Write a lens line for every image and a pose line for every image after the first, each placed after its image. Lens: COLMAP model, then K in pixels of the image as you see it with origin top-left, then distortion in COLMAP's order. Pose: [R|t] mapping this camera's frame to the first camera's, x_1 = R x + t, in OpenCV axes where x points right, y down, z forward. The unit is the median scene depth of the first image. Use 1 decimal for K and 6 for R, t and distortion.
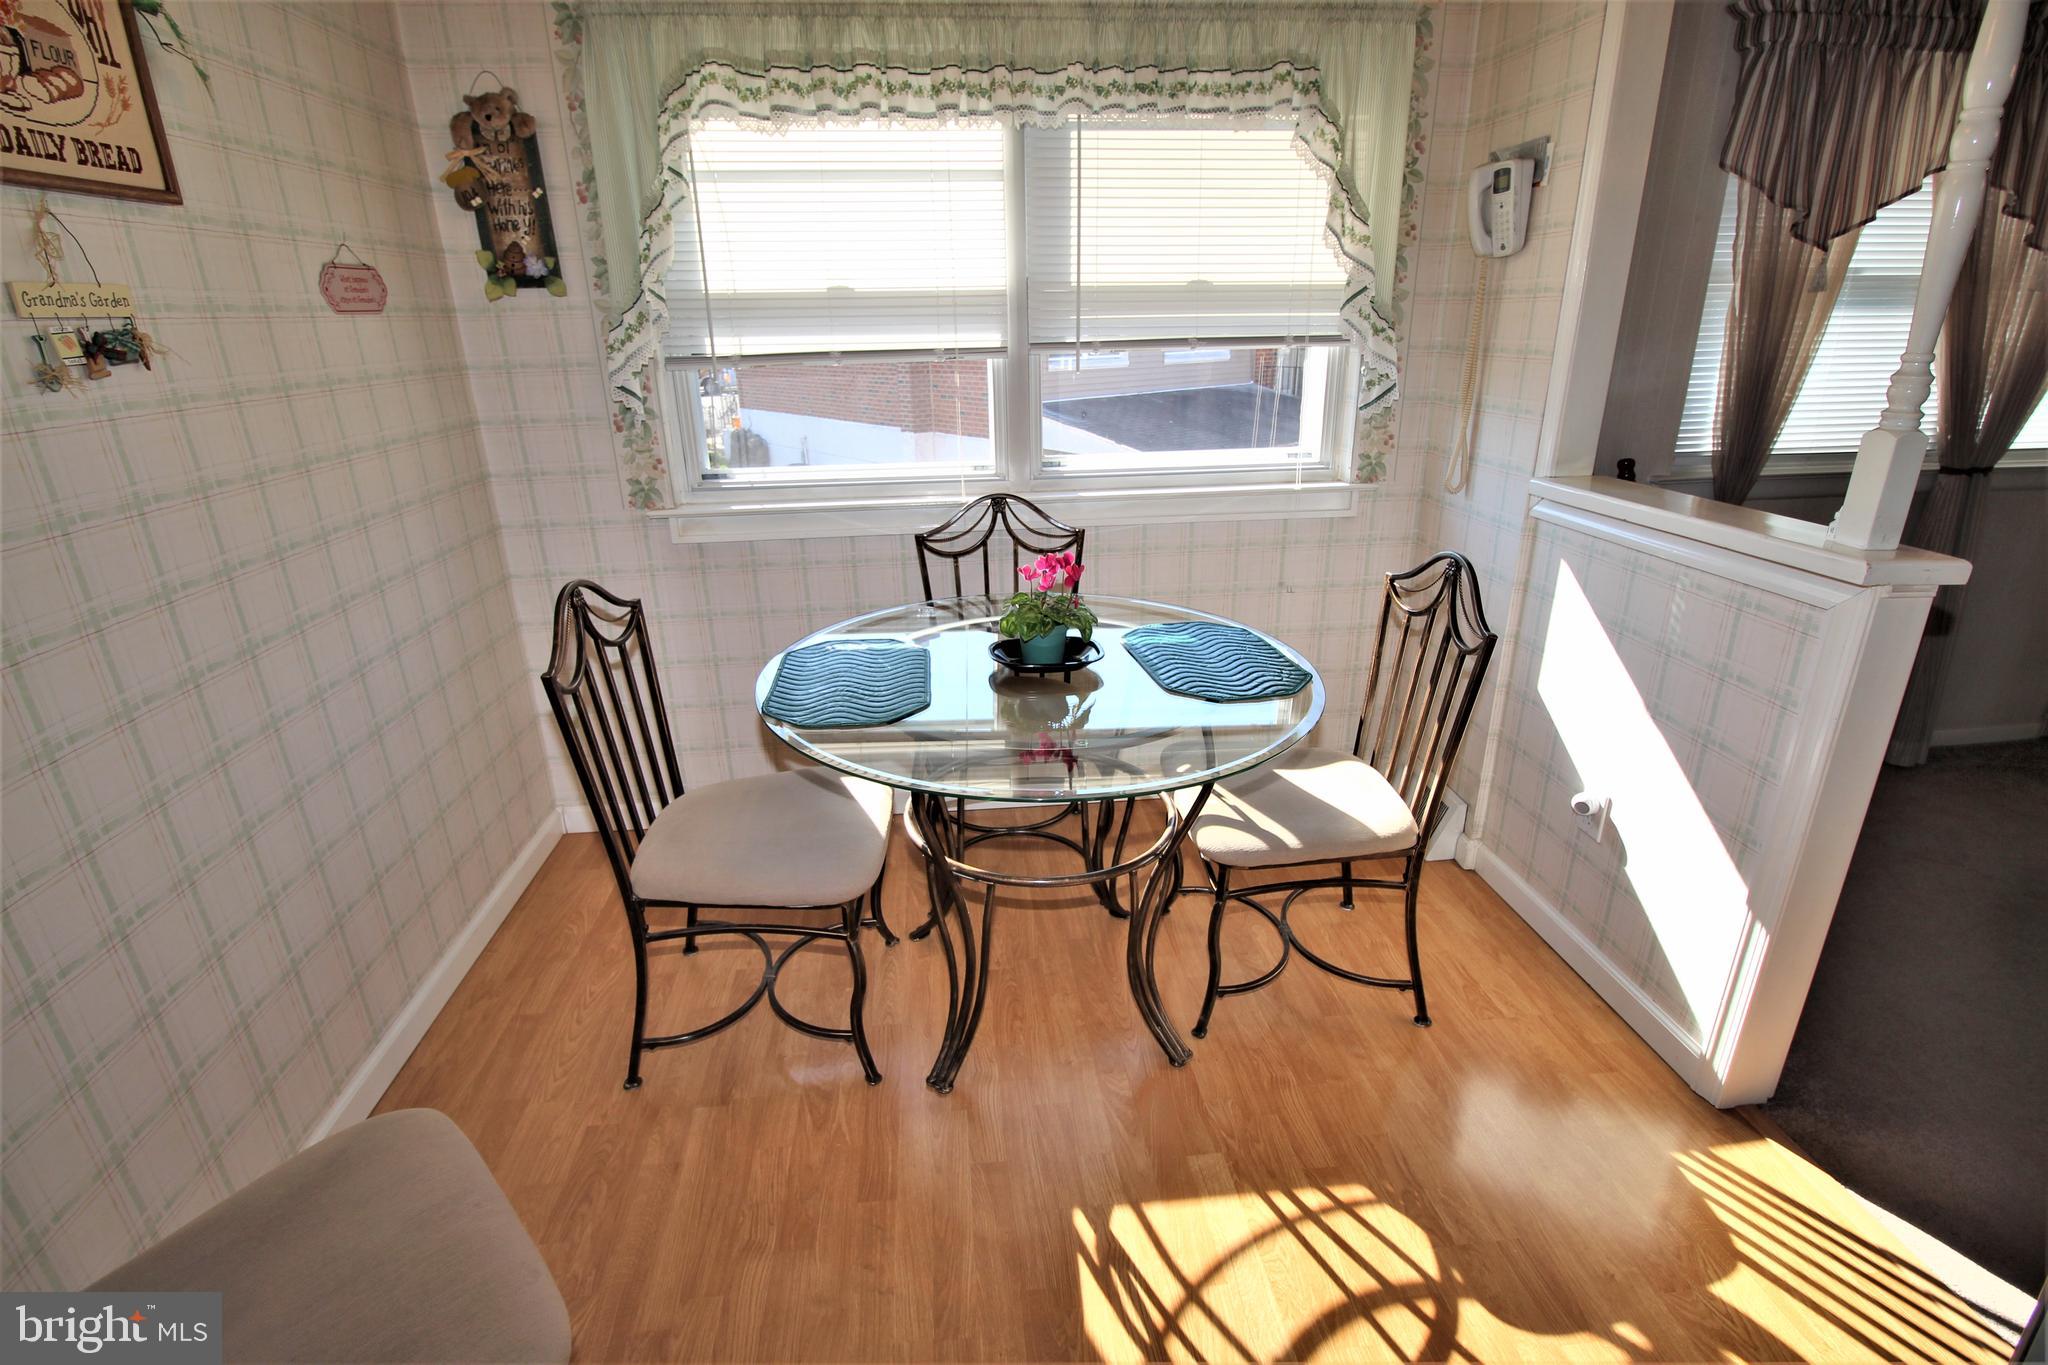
lens RADIAL K [[957.8, 0, 1023.0], [0, 957.8, 673.4], [0, 0, 1]] dist [-0.003530, -0.010649]
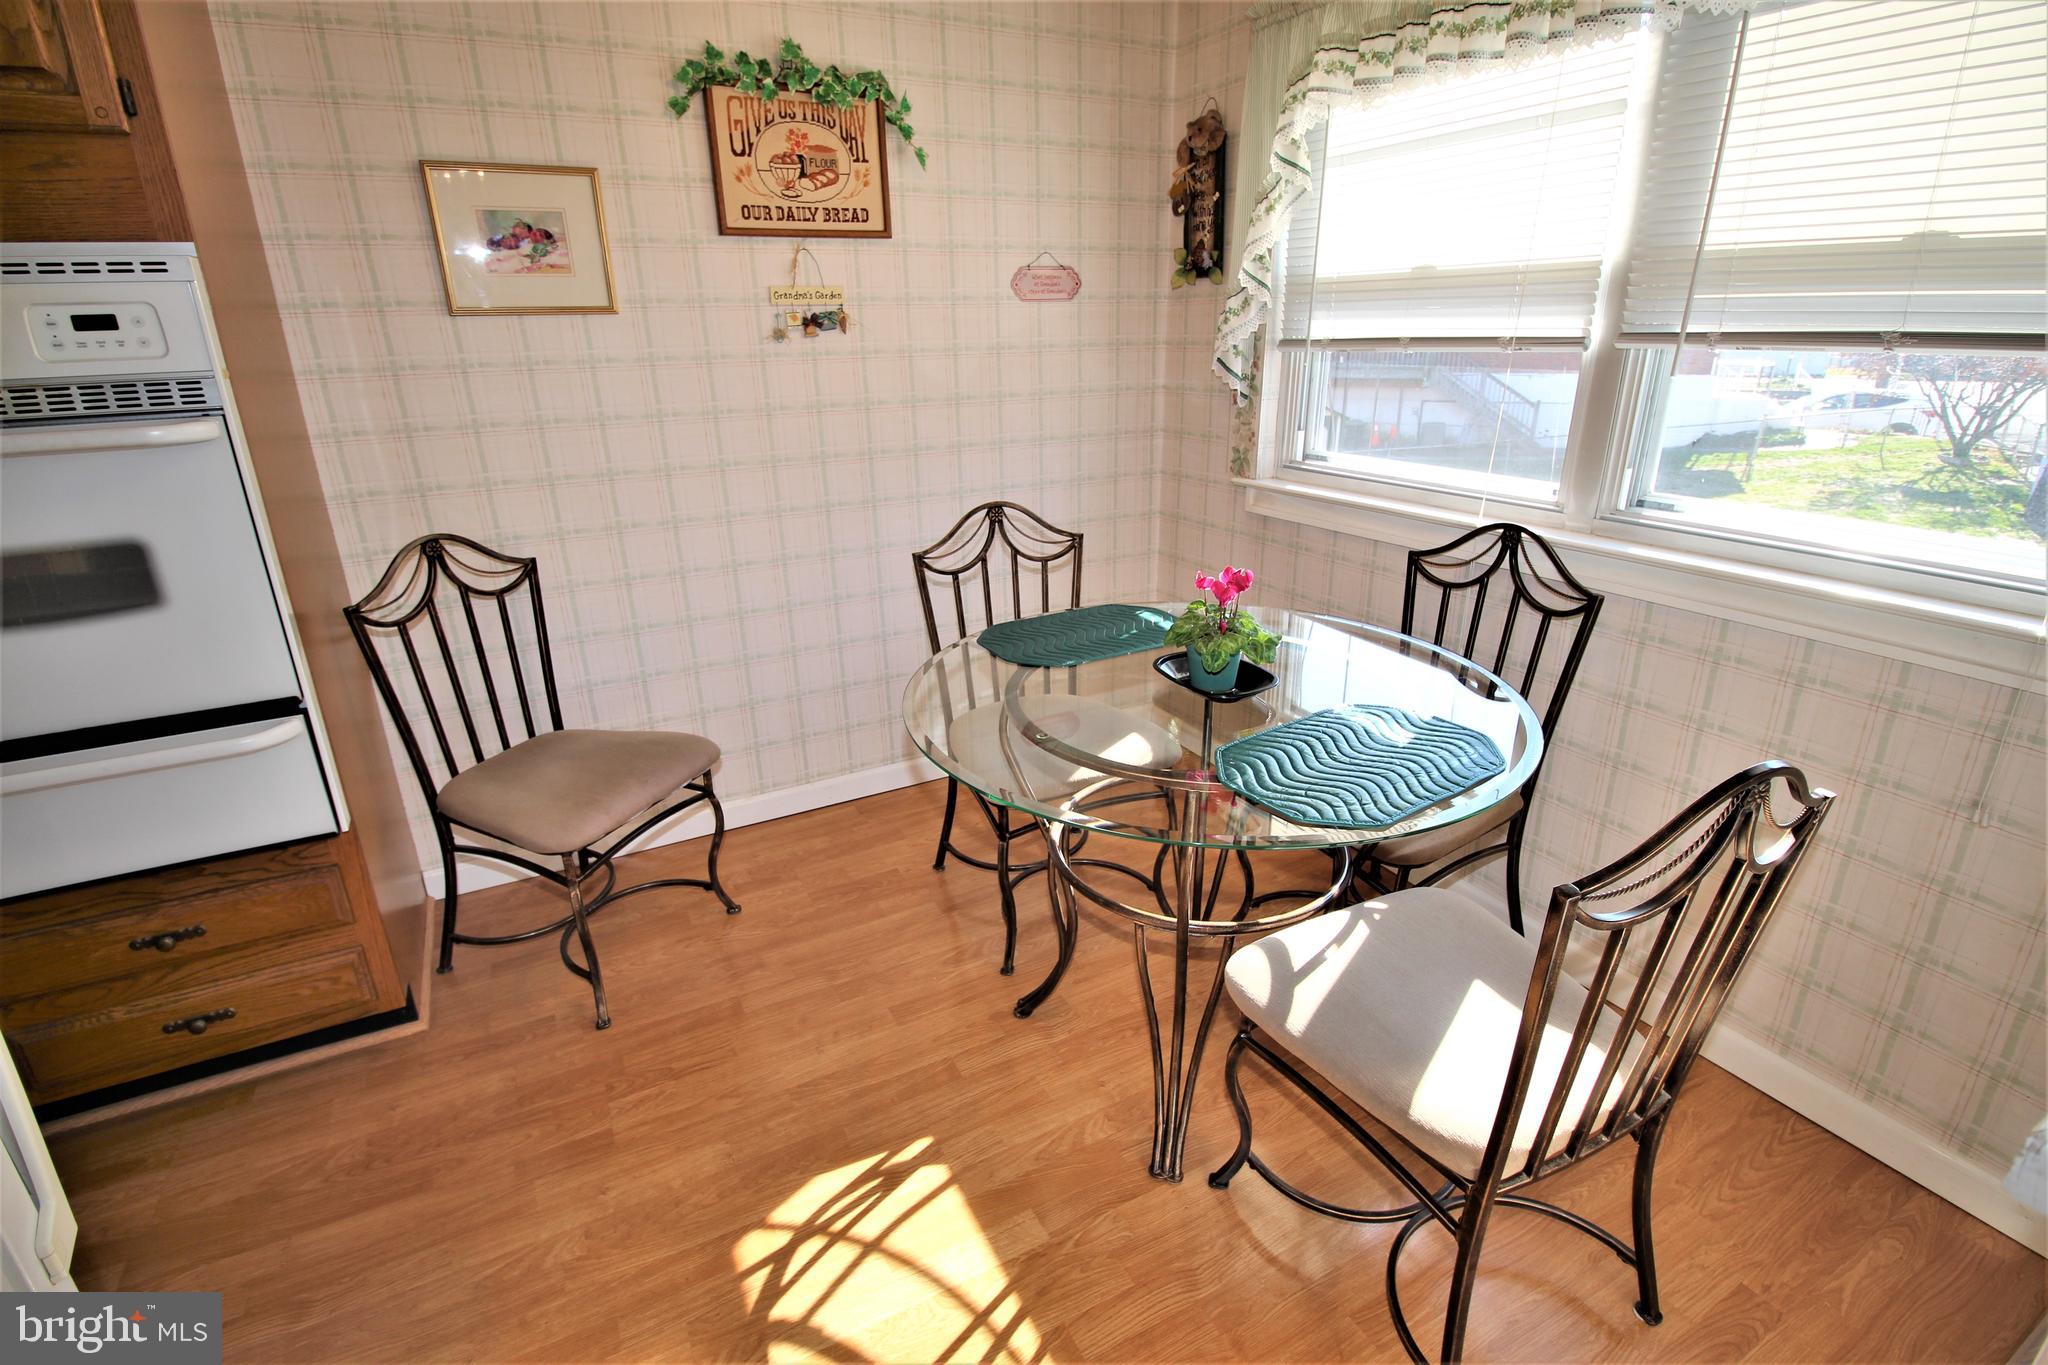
lens RADIAL K [[957.8, 0, 1025.6], [0, 957.8, 673.9], [0, 0, 1]] dist [-0.003530, -0.010649]
pose [[0.376656, 0.326296, -0.866984, 0.833108], [-0.311297, 0.926067, 0.213292, -0.179277], [0.872482, 0.189552, 0.450384, 0.495391]]
